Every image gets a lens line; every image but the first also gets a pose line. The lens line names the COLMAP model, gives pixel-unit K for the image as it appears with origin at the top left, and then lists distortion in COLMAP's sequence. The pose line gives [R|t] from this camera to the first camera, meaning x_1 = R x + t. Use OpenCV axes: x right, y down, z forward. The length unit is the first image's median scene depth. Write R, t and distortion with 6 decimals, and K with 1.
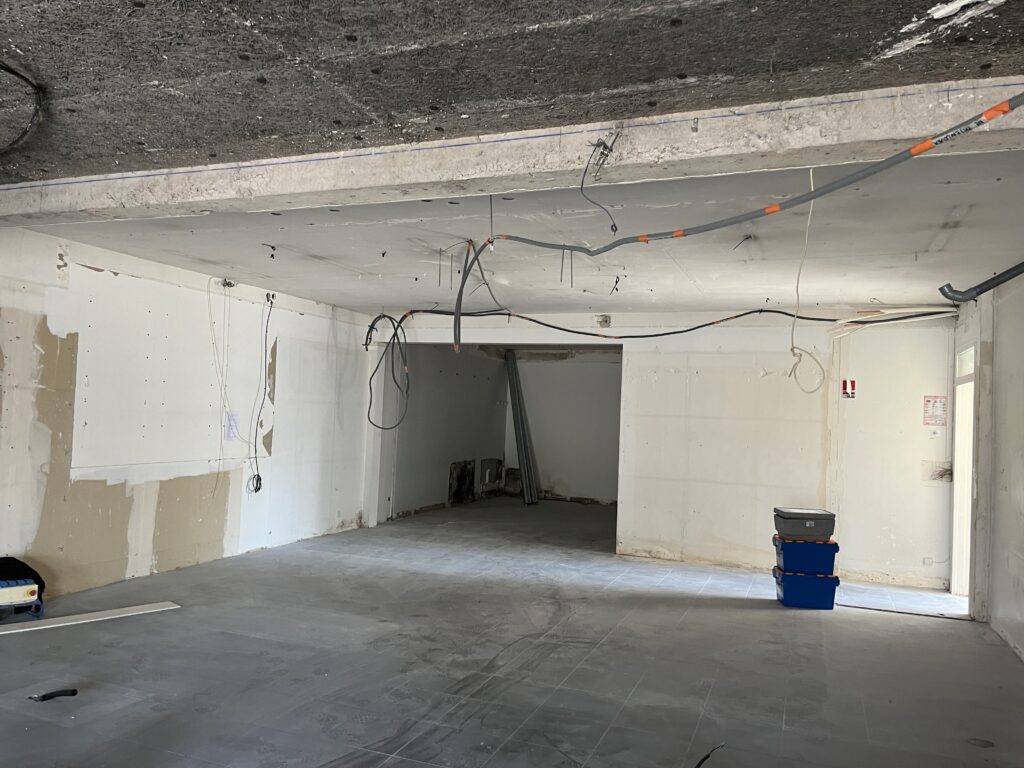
lens RADIAL K [[772.1, 0, 511.8], [0, 772.1, 385.9], [0, 0, 1]] dist [0.041253, -0.050119]
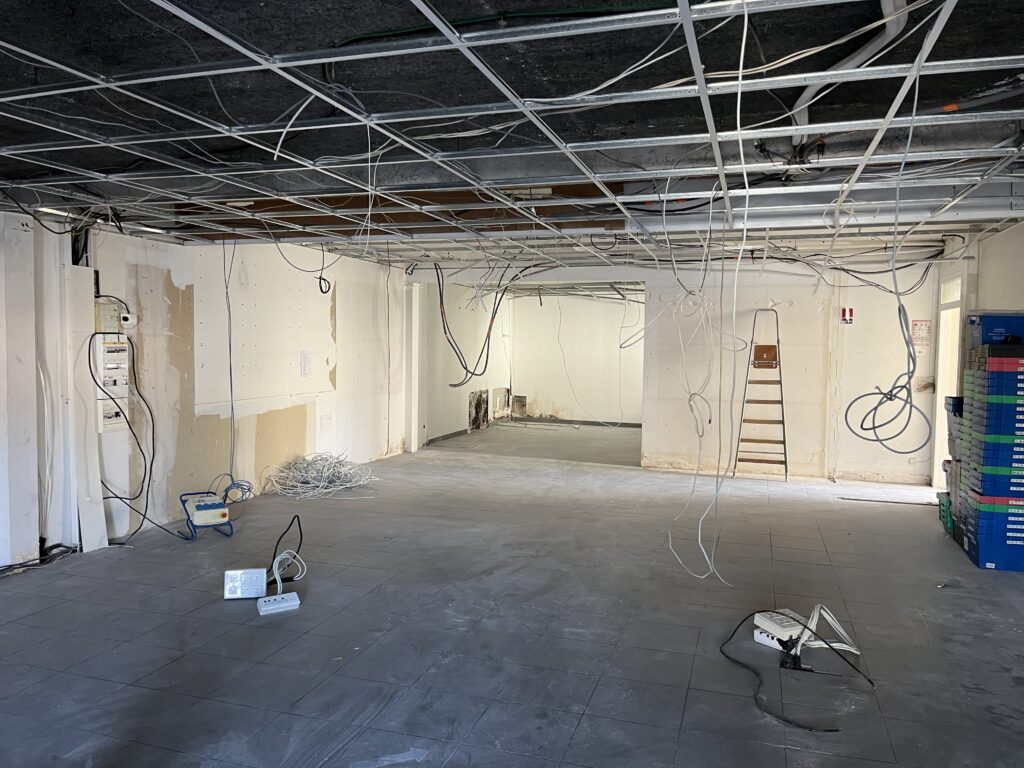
lens RADIAL K [[772.1, 0, 511.6], [0, 772.1, 383.4], [0, 0, 1]] dist [0.041253, -0.050119]
pose [[0.997818, -0.030598, 0.058502, -0.134952], [0.025358, 0.995771, 0.088300, -0.010926], [-0.060957, -0.086623, 0.994375, -0.121077]]
